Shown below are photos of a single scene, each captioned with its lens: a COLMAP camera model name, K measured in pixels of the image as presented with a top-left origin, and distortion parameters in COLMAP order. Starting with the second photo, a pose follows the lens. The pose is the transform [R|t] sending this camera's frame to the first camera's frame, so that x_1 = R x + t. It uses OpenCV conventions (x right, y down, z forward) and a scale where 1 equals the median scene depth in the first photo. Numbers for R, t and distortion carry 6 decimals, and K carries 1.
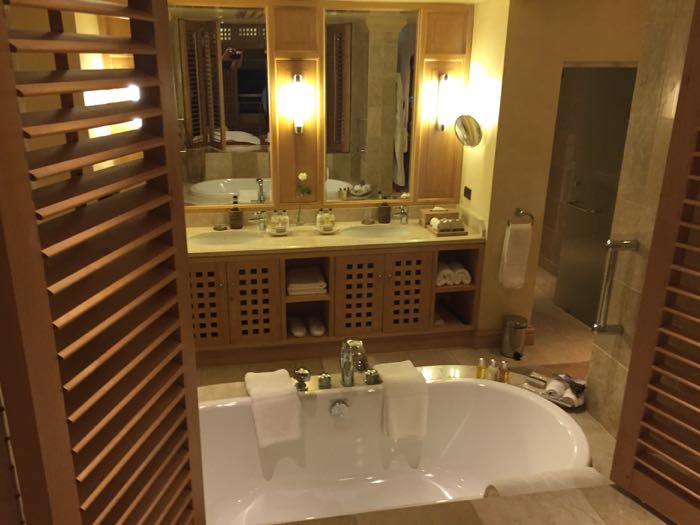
lens RADIAL K [[602.6, 0, 348.9], [0, 602.6, 262.9], [0, 0, 1]] dist [0.006726, 0.000768]
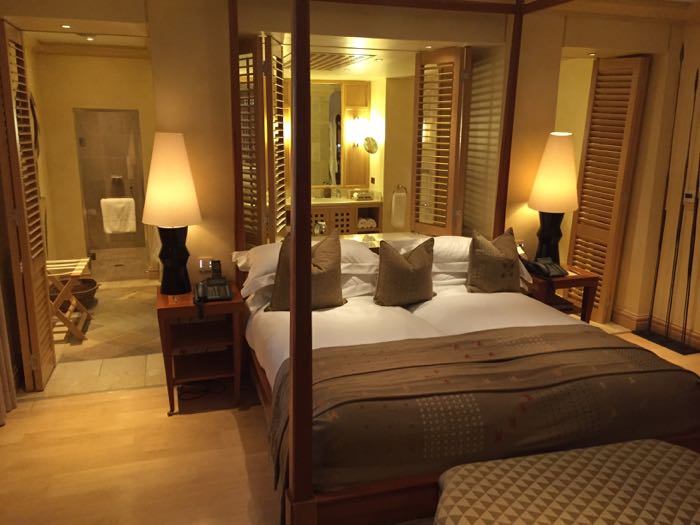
lens RADIAL K [[602.6, 0, 351.2], [0, 602.6, 261.4], [0, 0, 1]] dist [0.006726, 0.000768]
pose [[0.992212, -0.033450, 0.119988, -0.098027], [0.045852, 0.993713, -0.102139, 0.322227], [-0.115817, 0.106845, 0.987507, -0.795753]]
